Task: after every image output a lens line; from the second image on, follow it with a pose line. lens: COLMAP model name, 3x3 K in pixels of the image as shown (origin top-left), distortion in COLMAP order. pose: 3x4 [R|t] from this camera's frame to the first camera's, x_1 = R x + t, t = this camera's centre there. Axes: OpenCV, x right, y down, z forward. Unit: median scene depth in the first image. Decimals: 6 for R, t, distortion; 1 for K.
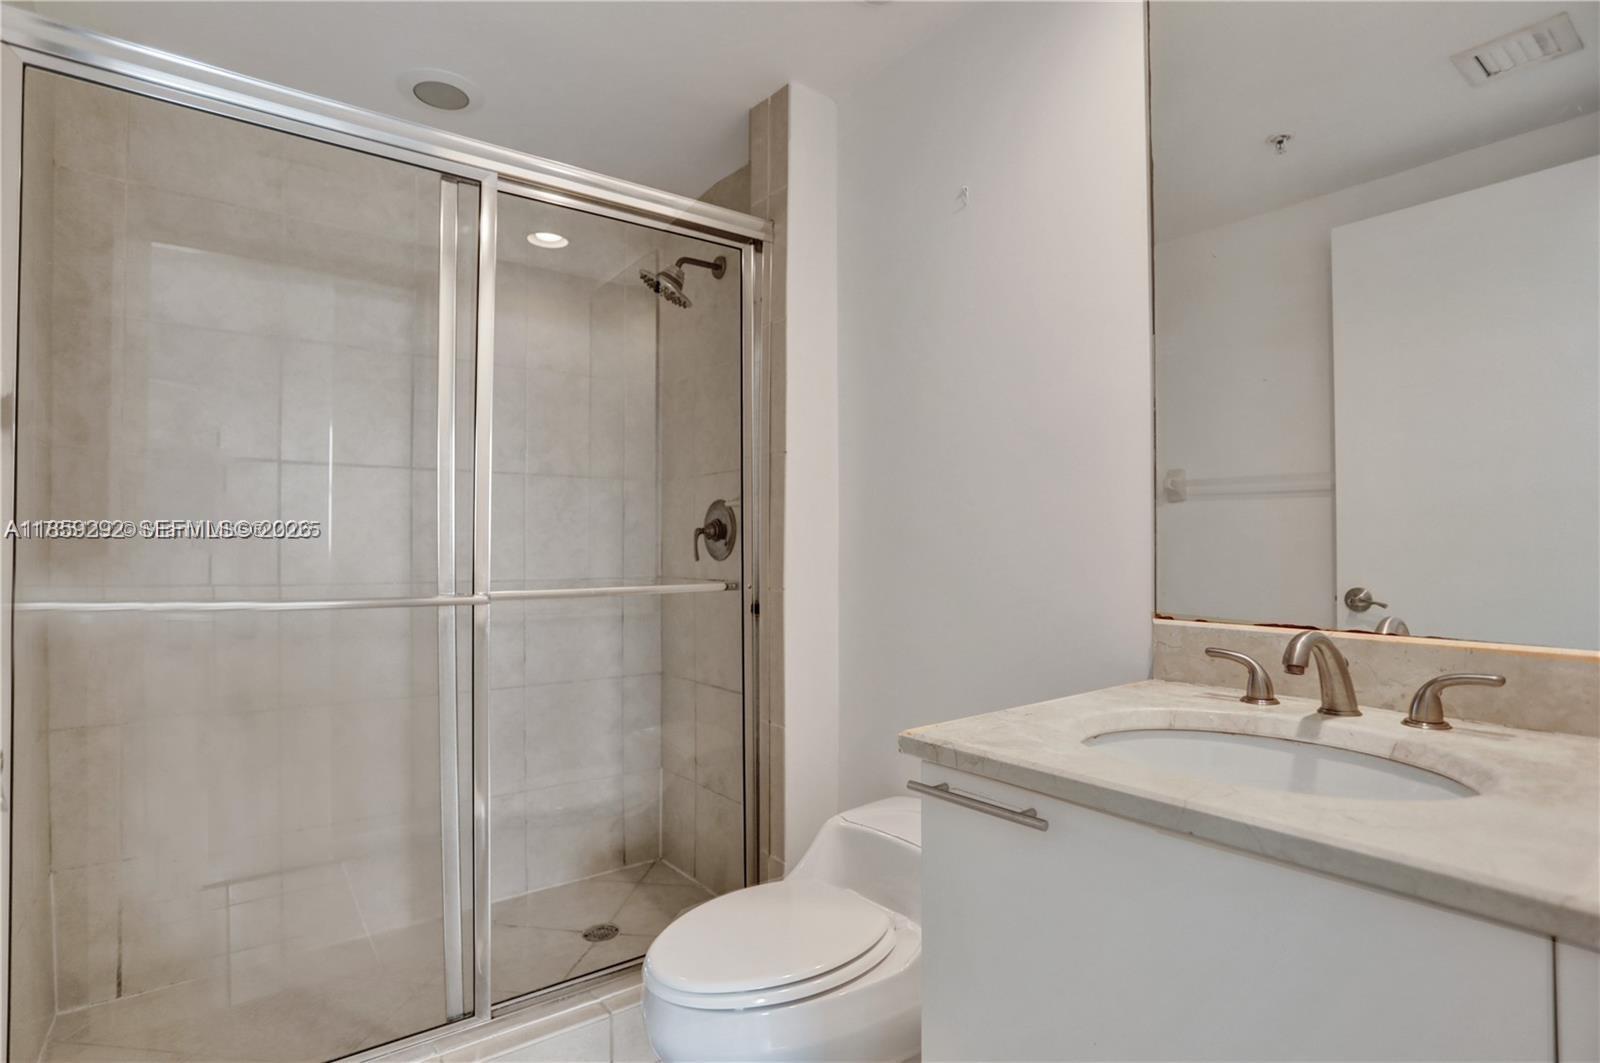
lens RADIAL K [[814.6, 0, 798.9], [0, 814.6, 533.8], [0, 0, 1]] dist [-0.023887, 0.003624]
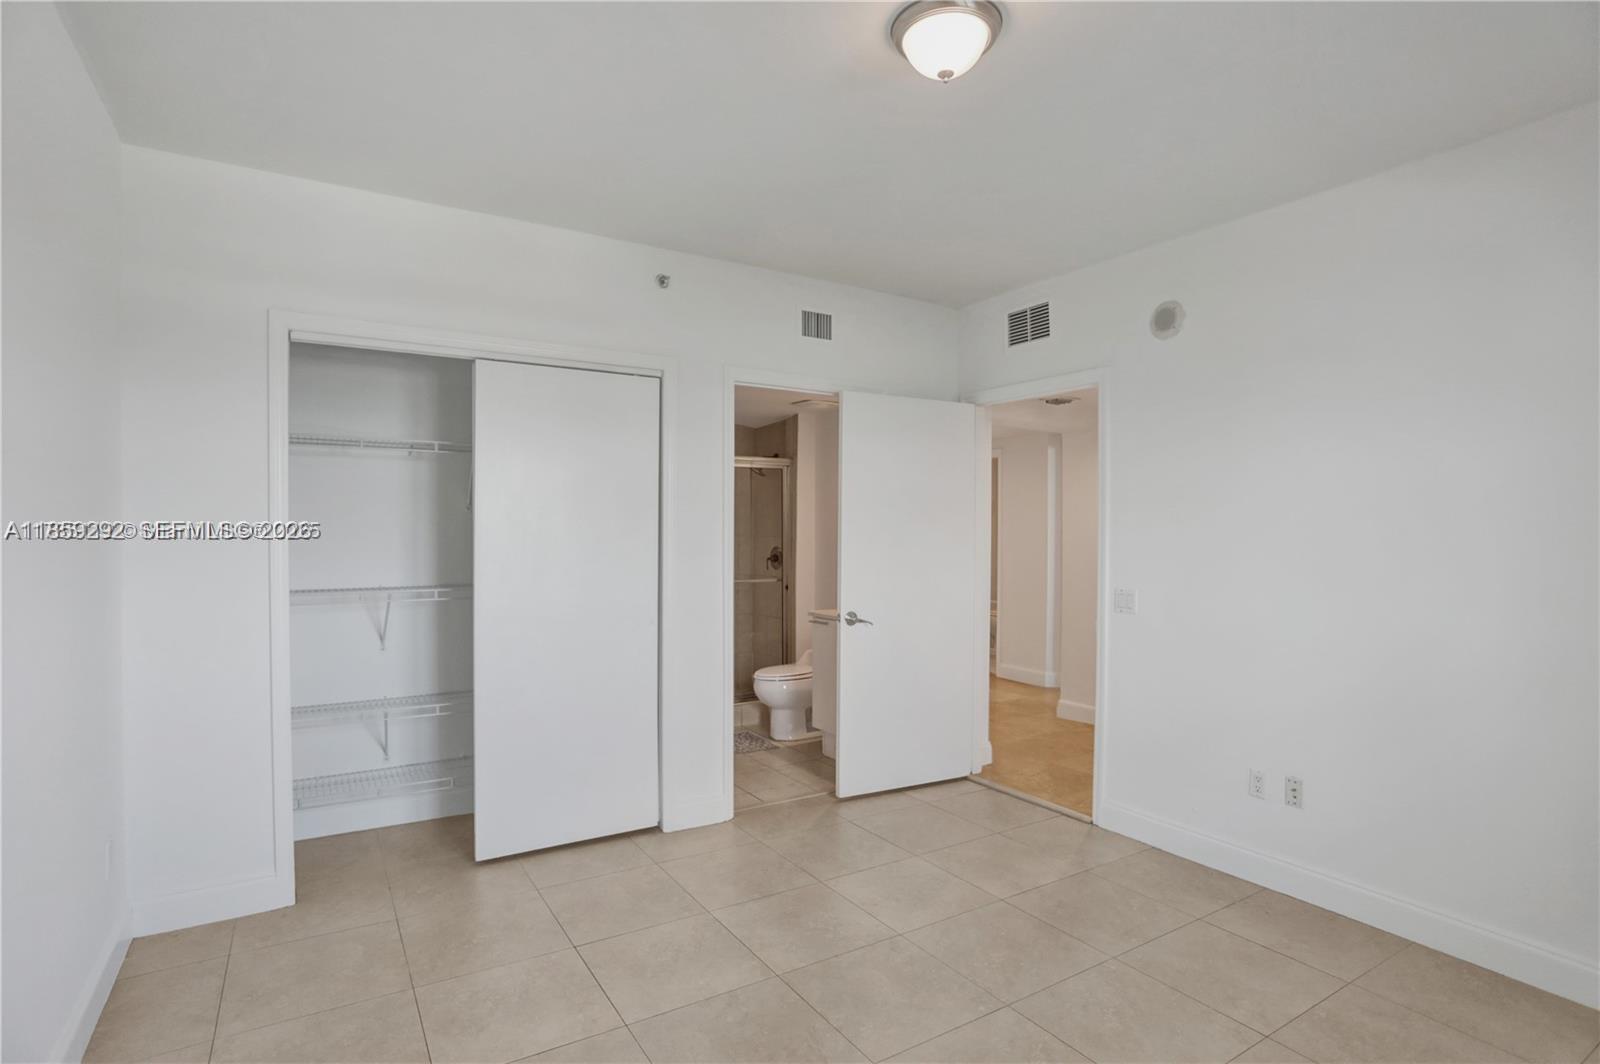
lens RADIAL K [[814.6, 0, 800.7], [0, 814.6, 536.9], [0, 0, 1]] dist [-0.023887, 0.003624]
pose [[0.995873, 0.006912, -0.090490, 0.224560], [-0.006178, 0.999946, 0.008389, -0.098734], [0.090544, -0.007796, 0.995862, -1.646602]]
